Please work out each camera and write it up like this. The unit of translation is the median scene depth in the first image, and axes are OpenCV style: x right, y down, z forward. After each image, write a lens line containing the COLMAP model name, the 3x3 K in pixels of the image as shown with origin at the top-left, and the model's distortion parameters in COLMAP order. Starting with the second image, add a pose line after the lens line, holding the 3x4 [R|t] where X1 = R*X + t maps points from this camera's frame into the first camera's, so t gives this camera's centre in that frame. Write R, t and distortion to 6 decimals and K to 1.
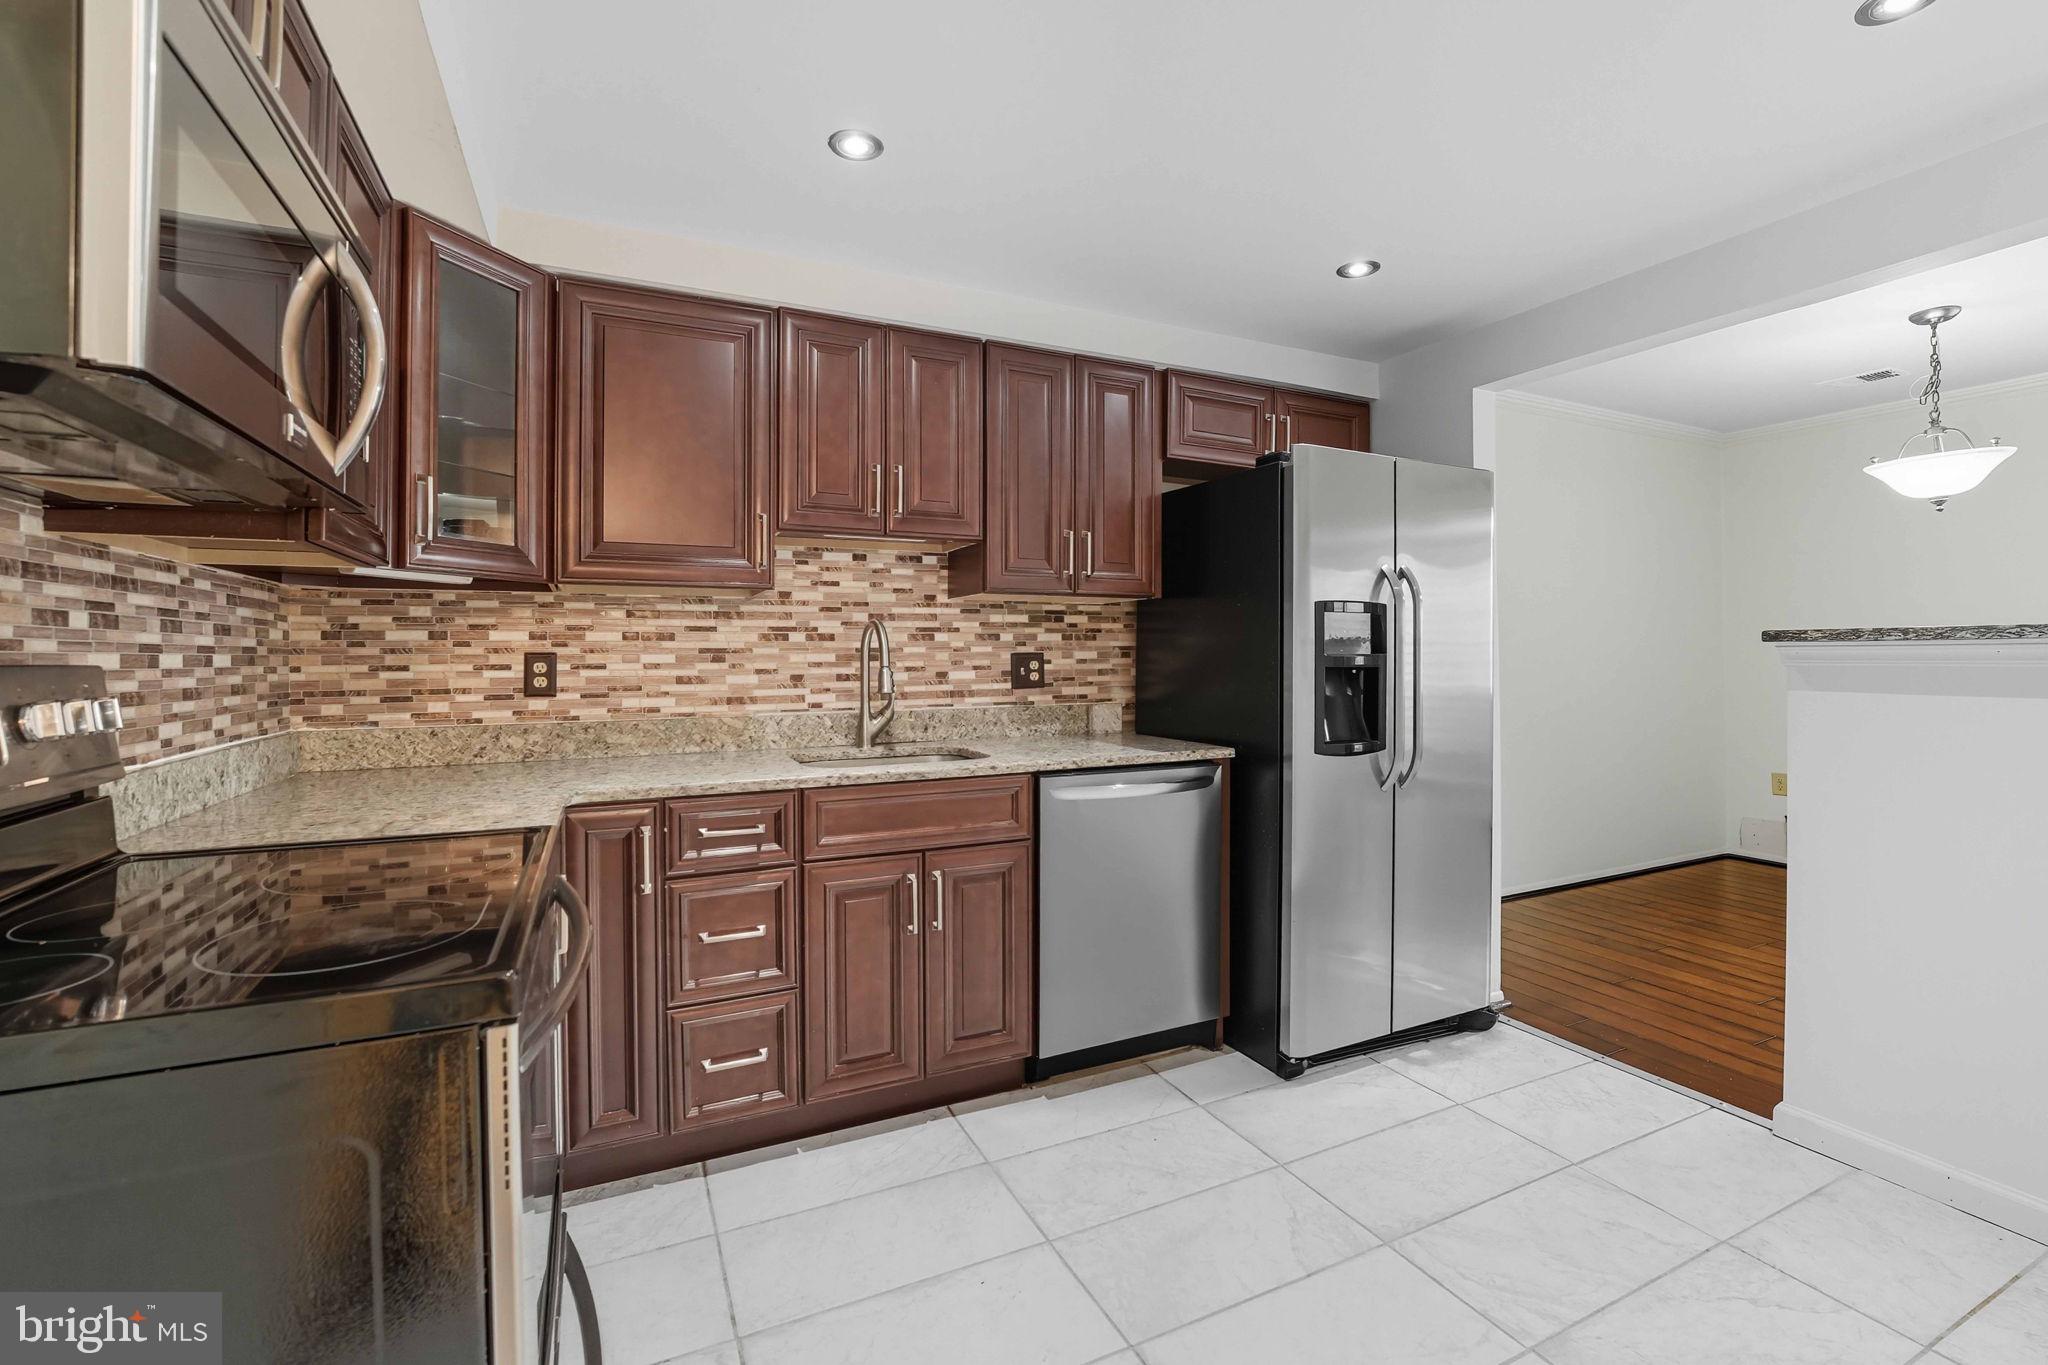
lens RADIAL K [[877.8, 0, 1017.0], [0, 877.8, 656.6], [0, 0, 1]] dist [-0.023941, -0.000283]
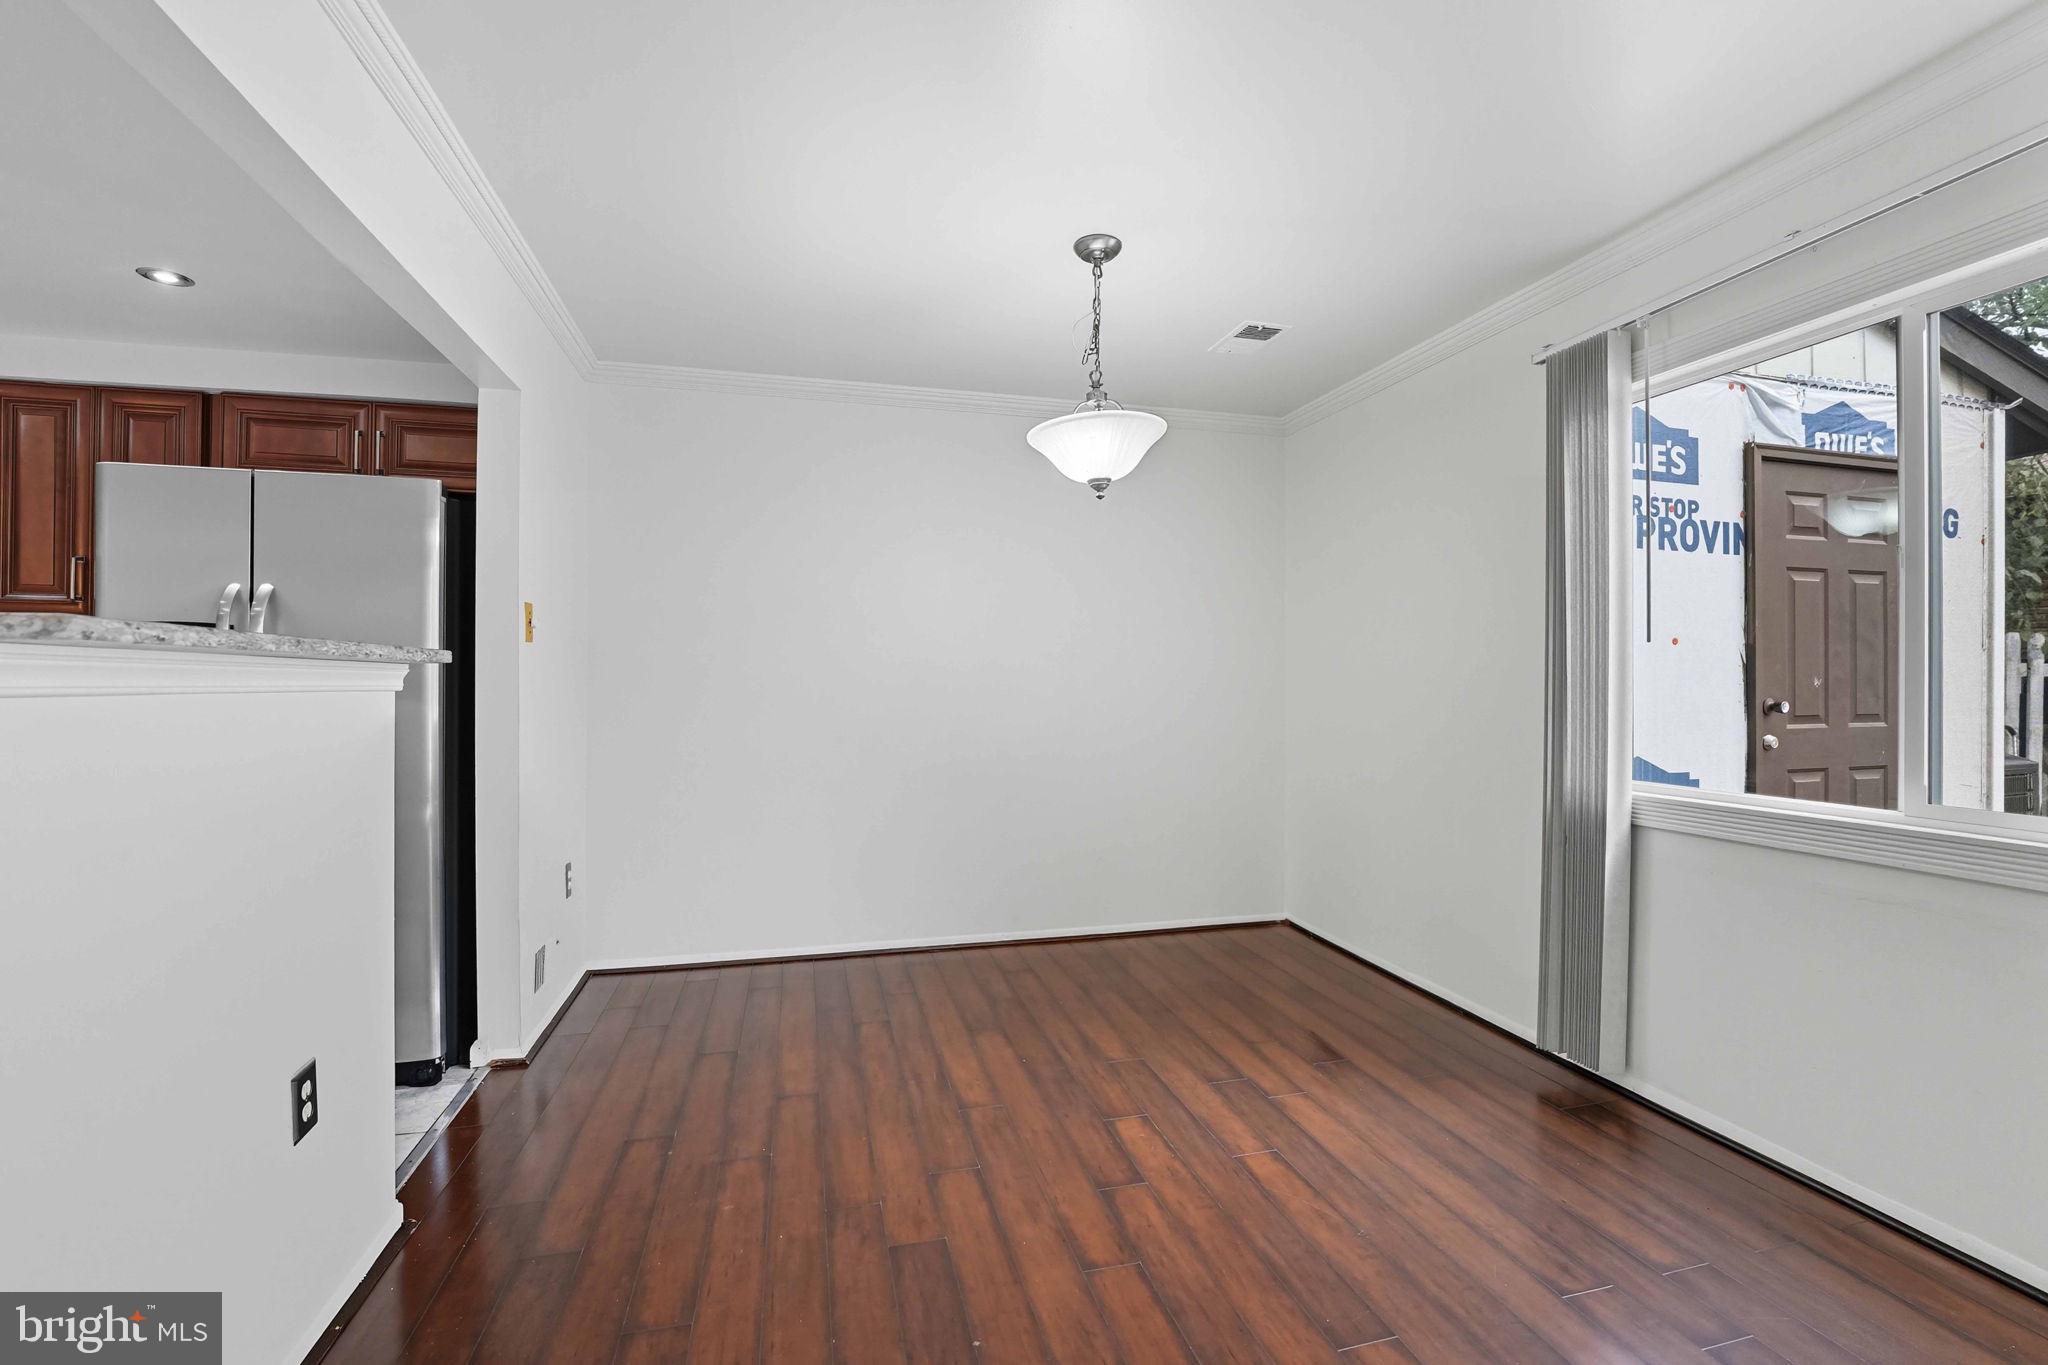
lens RADIAL K [[864.4, 0, 1013.8], [0, 864.4, 681.6], [0, 0, 1]] dist [-0.022339, 0.000234]
pose [[0.981508, 0.005617, -0.191337, 1.368031], [-0.005834, 0.999983, -0.000572, -0.002378], [0.191330, 0.001678, 0.981524, 0.241206]]
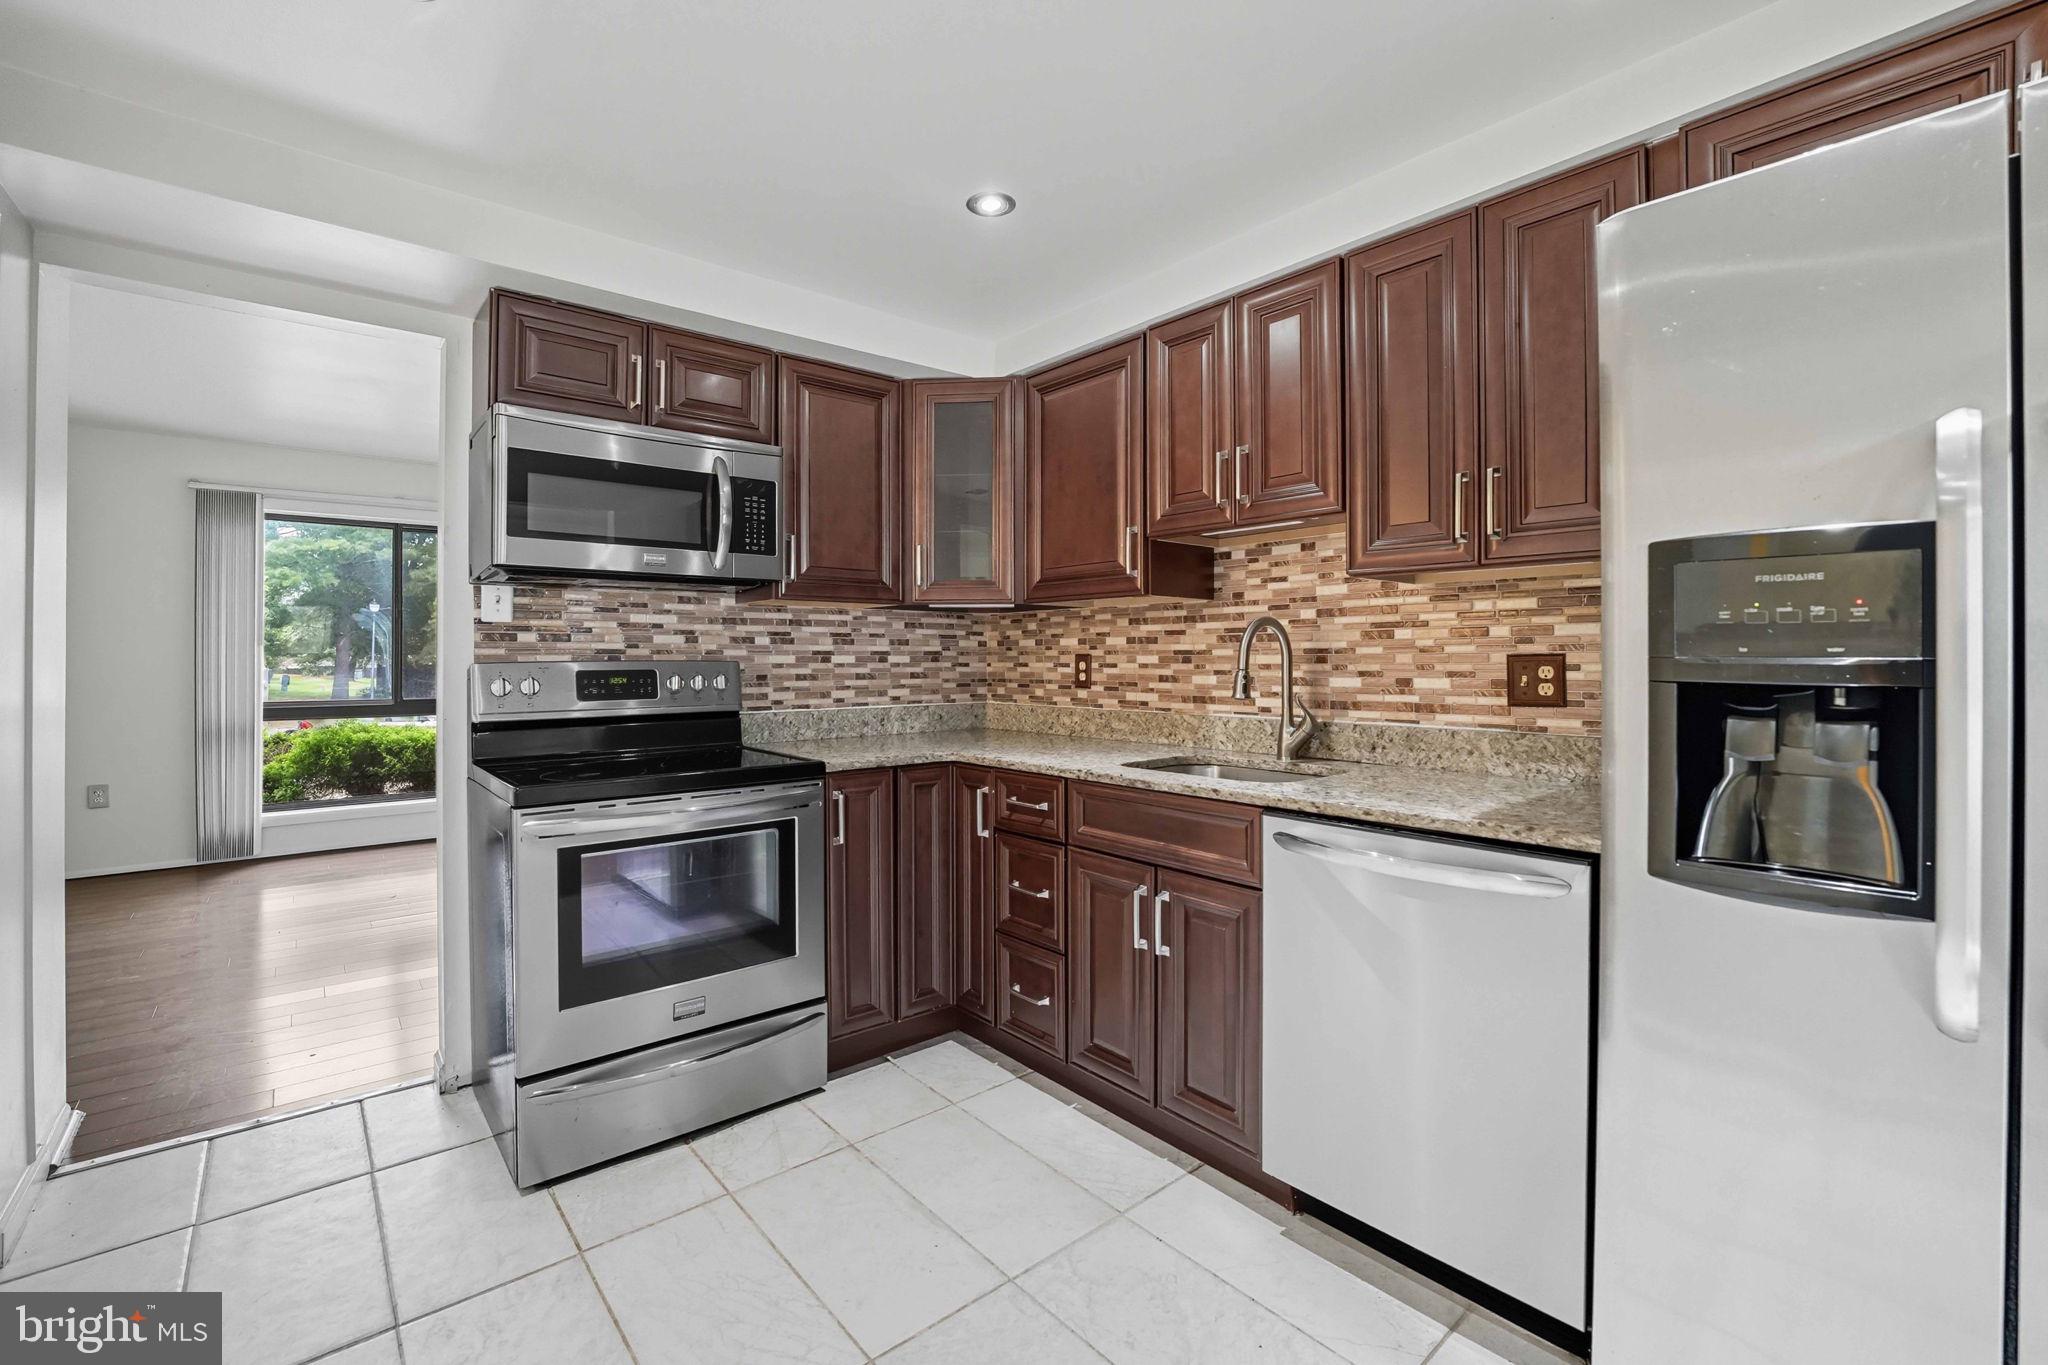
lens RADIAL K [[877.8, 0, 1017.0], [0, 877.8, 656.6], [0, 0, 1]] dist [-0.023941, -0.000283]
pose [[0.256172, 0.003445, -0.966625, 0.632507], [-0.000757, 0.999994, 0.003364, -0.004766], [0.966631, -0.000129, 0.256173, 0.511132]]
